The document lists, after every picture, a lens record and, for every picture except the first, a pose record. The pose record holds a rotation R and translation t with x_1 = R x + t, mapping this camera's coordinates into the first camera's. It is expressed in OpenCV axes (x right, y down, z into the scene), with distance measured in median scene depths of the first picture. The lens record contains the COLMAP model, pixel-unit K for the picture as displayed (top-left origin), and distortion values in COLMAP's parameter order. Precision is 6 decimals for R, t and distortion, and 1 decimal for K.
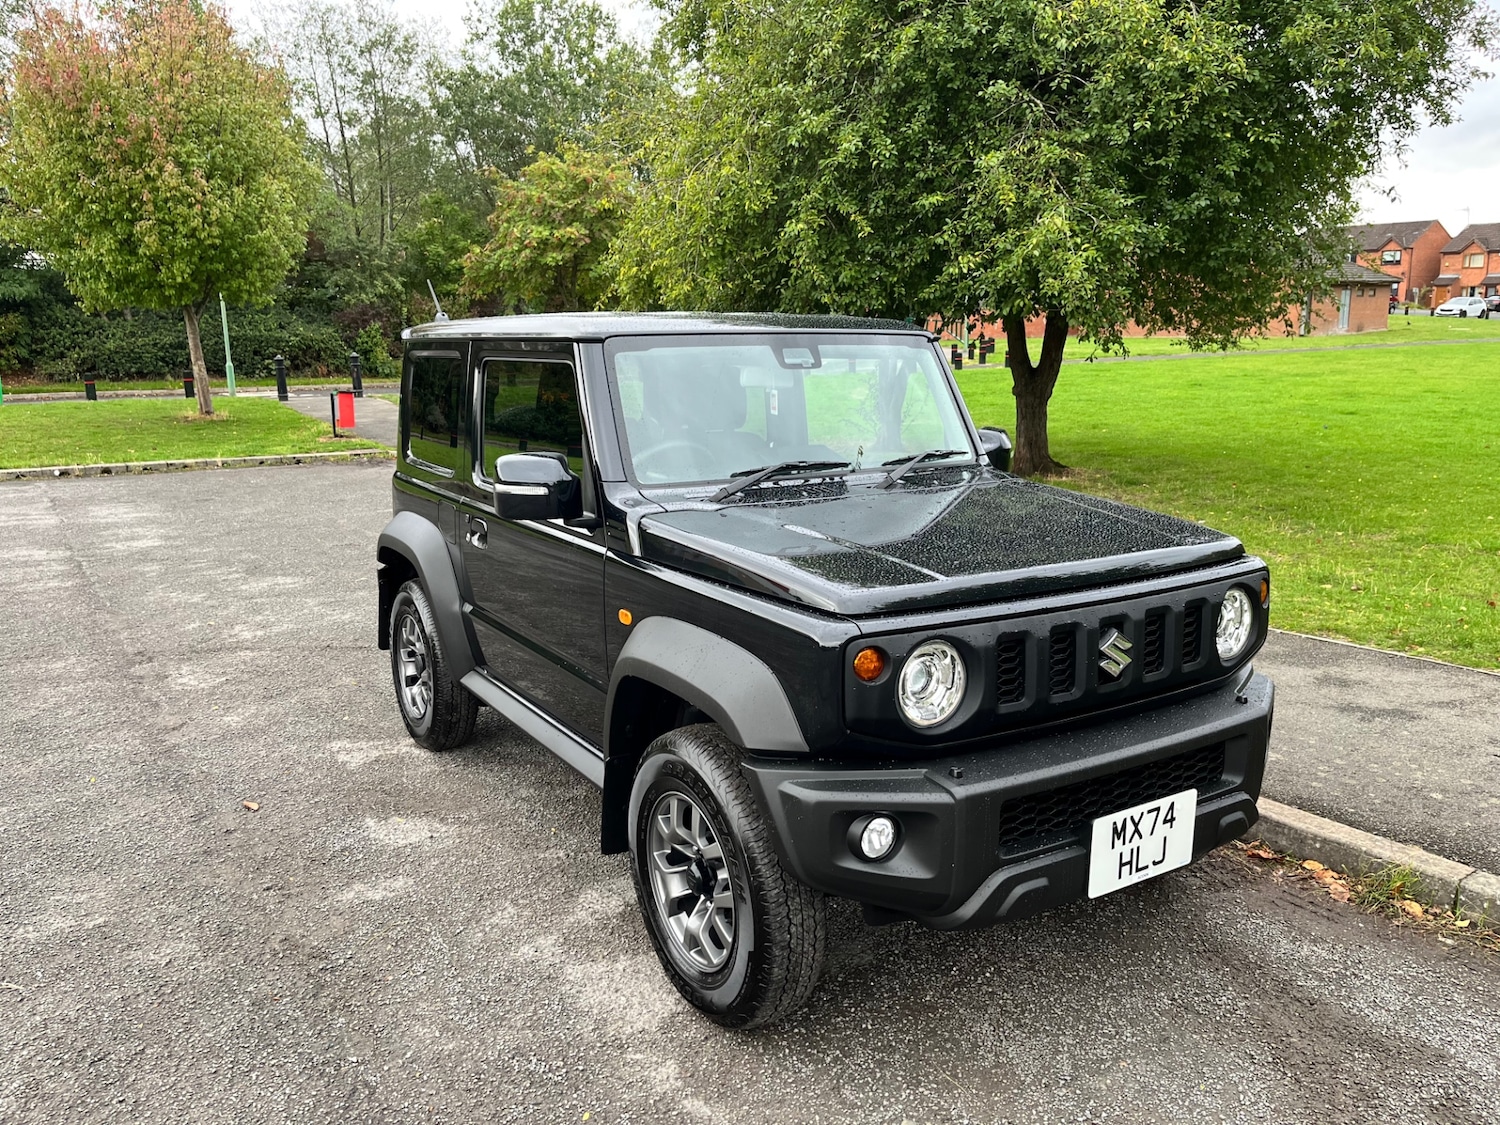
lens RADIAL K [[1138.3, 0, 738.3], [0, 1138.3, 574.3], [0, 0, 1]] dist [0.071171, -0.099521]
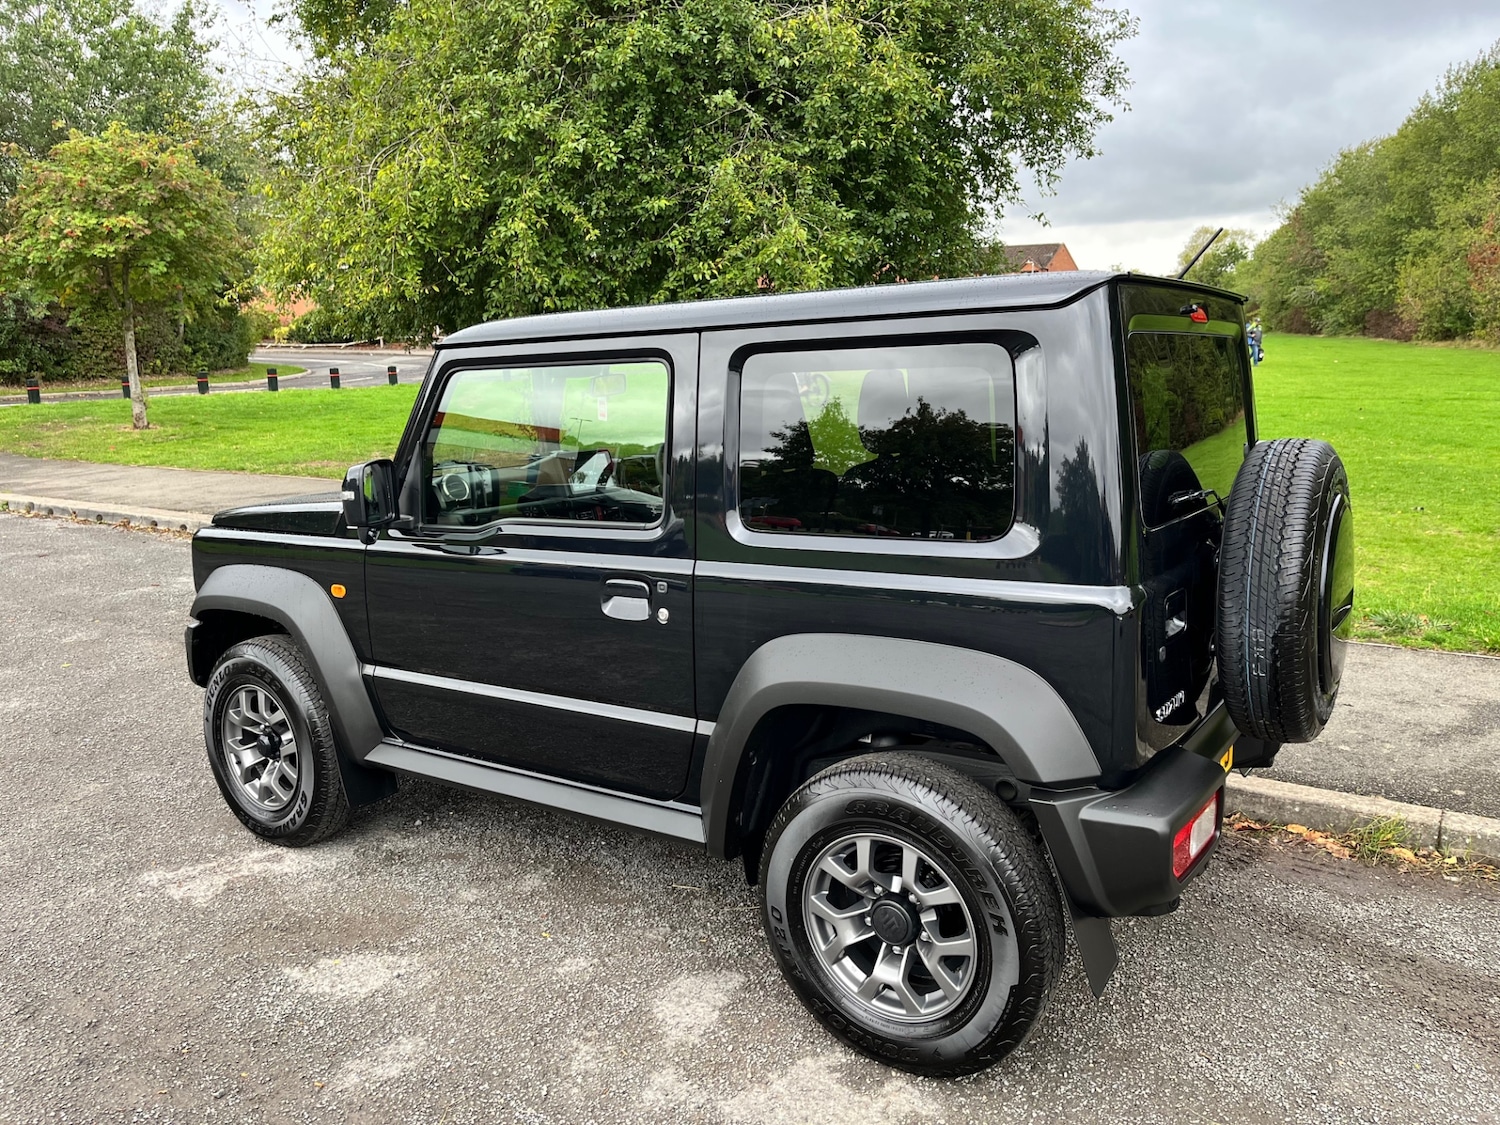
lens RADIAL K [[1138.3, 0, 750.8], [0, 1138.3, 552.2], [0, 0, 1]] dist [0.071171, -0.099521]
pose [[0.921034, -0.071325, 0.382896, -0.268663], [0.081172, 0.996654, -0.009598, -0.026115], [-0.380930, 0.039921, 0.923742, 0.142441]]
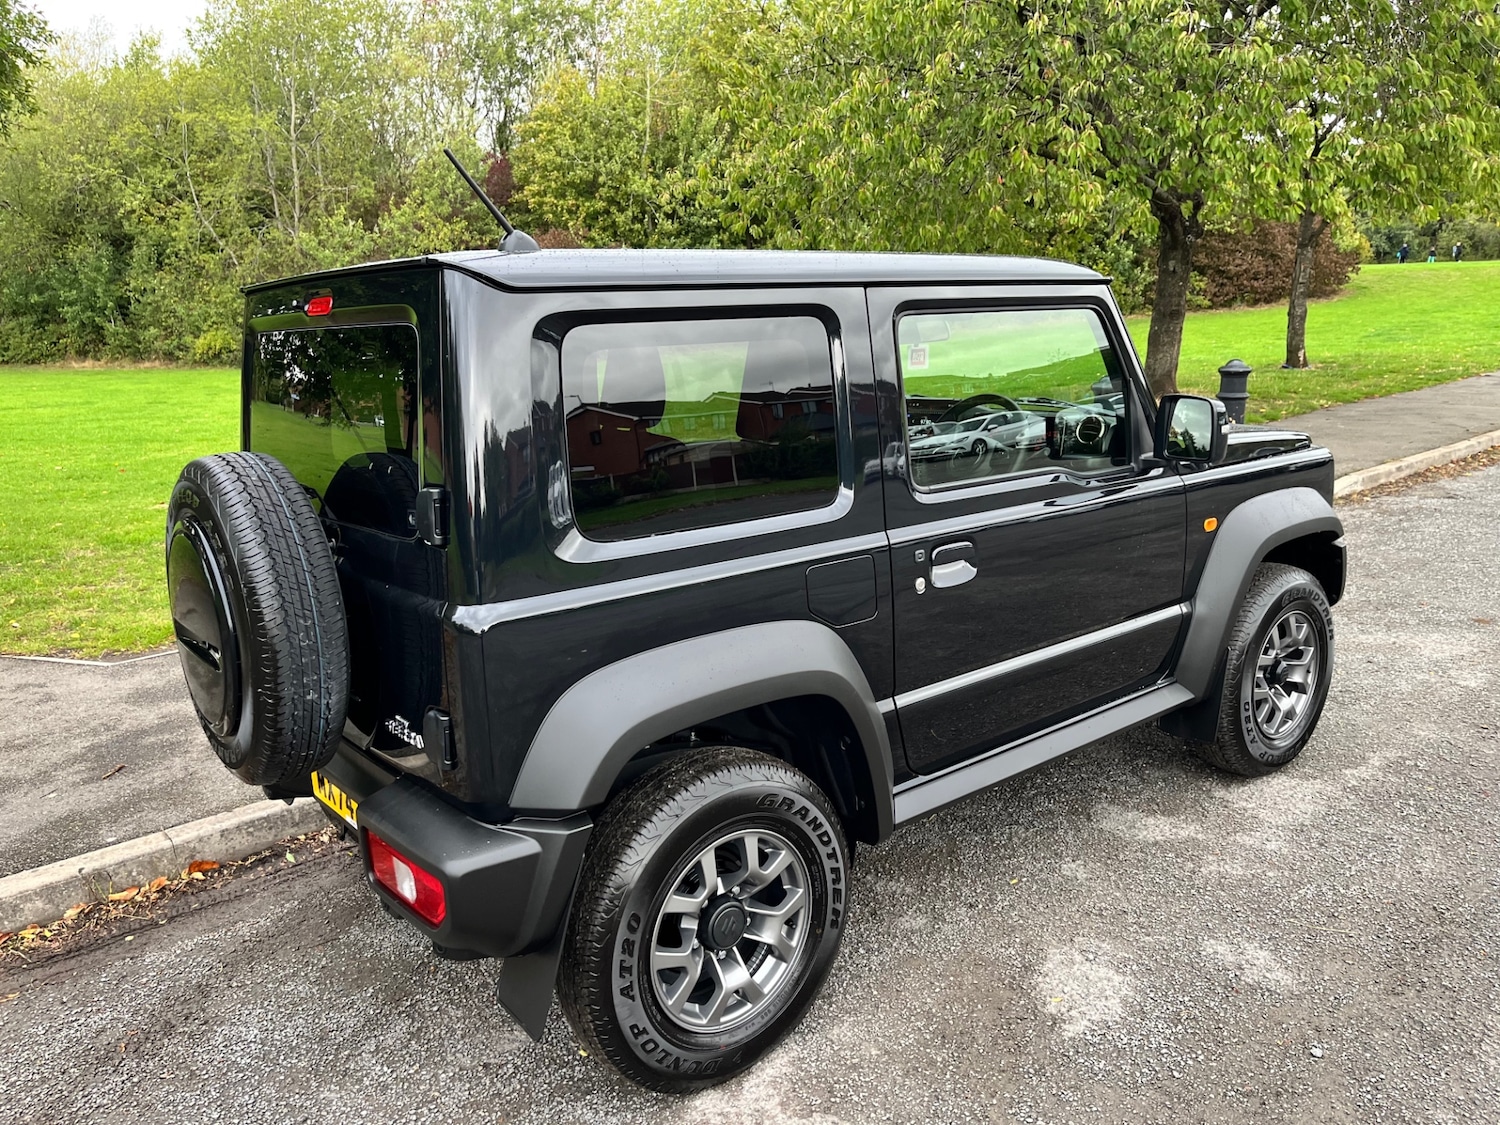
lens RADIAL K [[1138.3, 0, 739.3], [0, 1138.3, 559.9], [0, 0, 1]] dist [0.071171, -0.099521]
pose [[-0.123838, -0.190640, 0.973818, -0.748195], [0.236743, 0.947356, 0.215566, -0.184315], [-0.963648, 0.257240, -0.072186, 0.993607]]
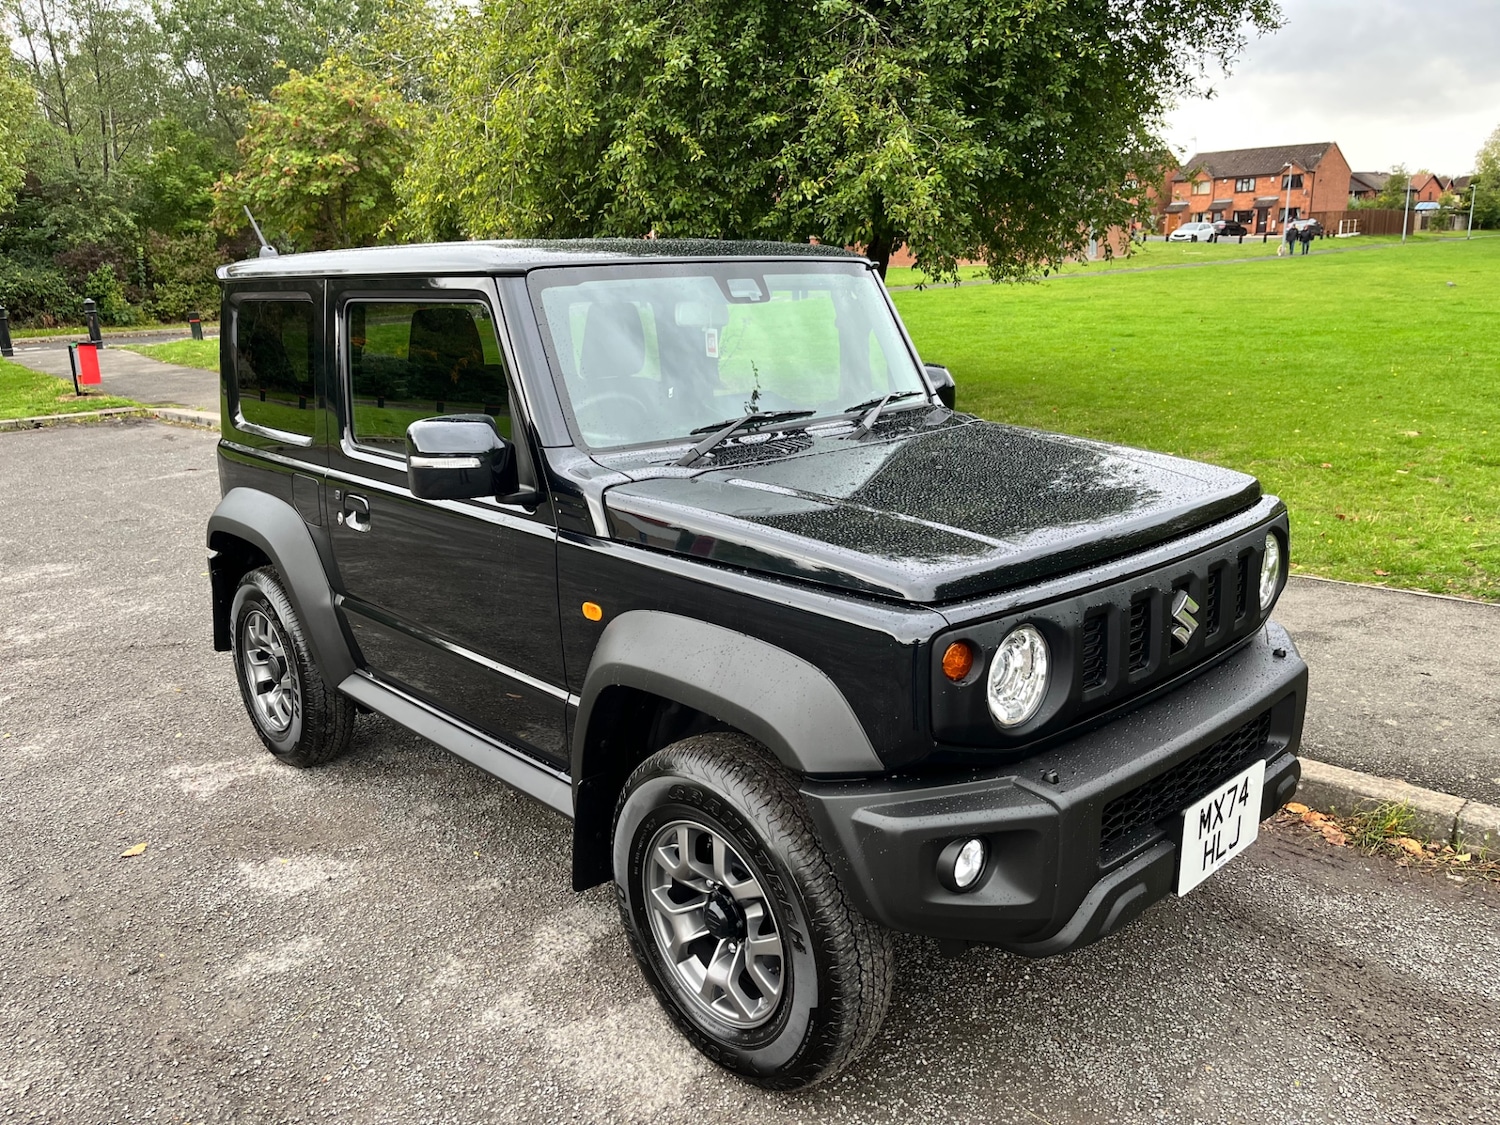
lens RADIAL K [[1138.3, 0, 737.4], [0, 1138.3, 569.2], [0, 0, 1]] dist [0.071171, -0.099521]
pose [[0.980997, -0.067231, 0.182002, -0.093054], [0.058125, 0.996797, 0.054922, -0.020822], [-0.185112, -0.043300, 0.981763, 0.108089]]
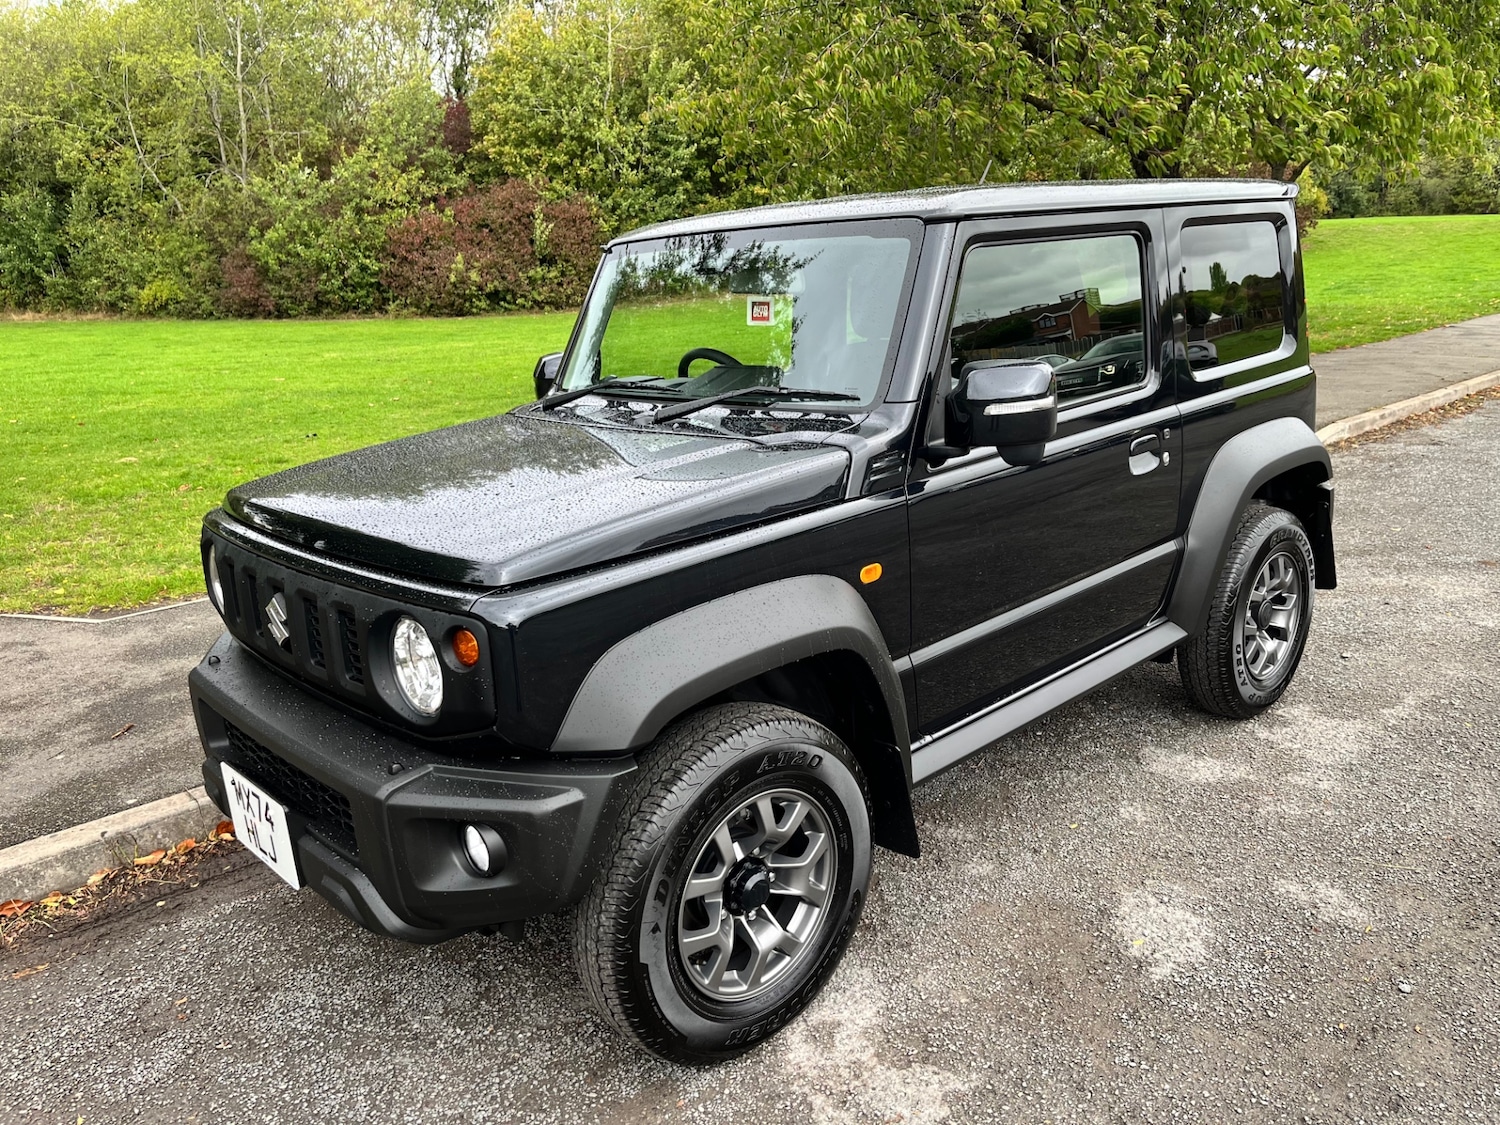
lens RADIAL K [[1138.3, 0, 754.6], [0, 1138.3, 553.5], [0, 0, 1]] dist [0.071171, -0.099521]
pose [[-0.172460, -0.221212, 0.959855, -0.719835], [0.232799, 0.937697, 0.257933, -0.185276], [-0.957111, 0.267936, -0.110218, 1.048021]]
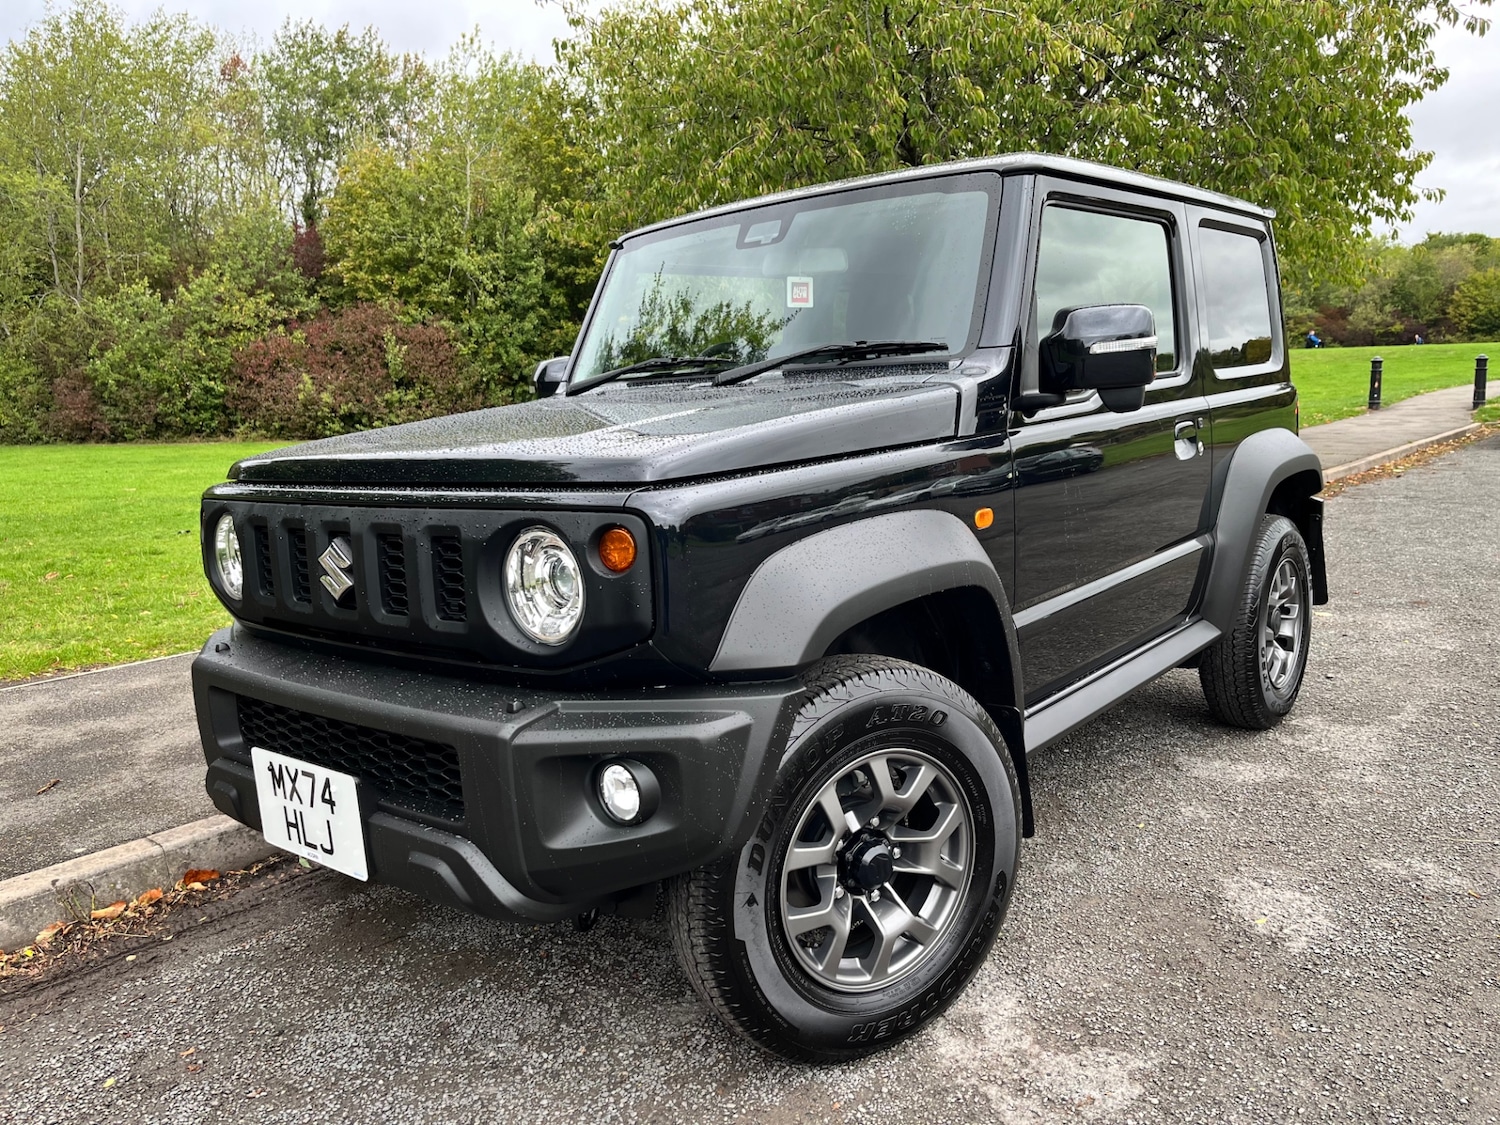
lens RADIAL K [[1138.3, 0, 744.4], [0, 1138.3, 568.4], [0, 0, 1]] dist [0.071171, -0.099521]
pose [[-0.293940, -0.116841, 0.948655, -0.665400], [0.226725, 0.955651, 0.187954, -0.124464], [-0.928545, 0.270331, -0.254414, 1.167753]]
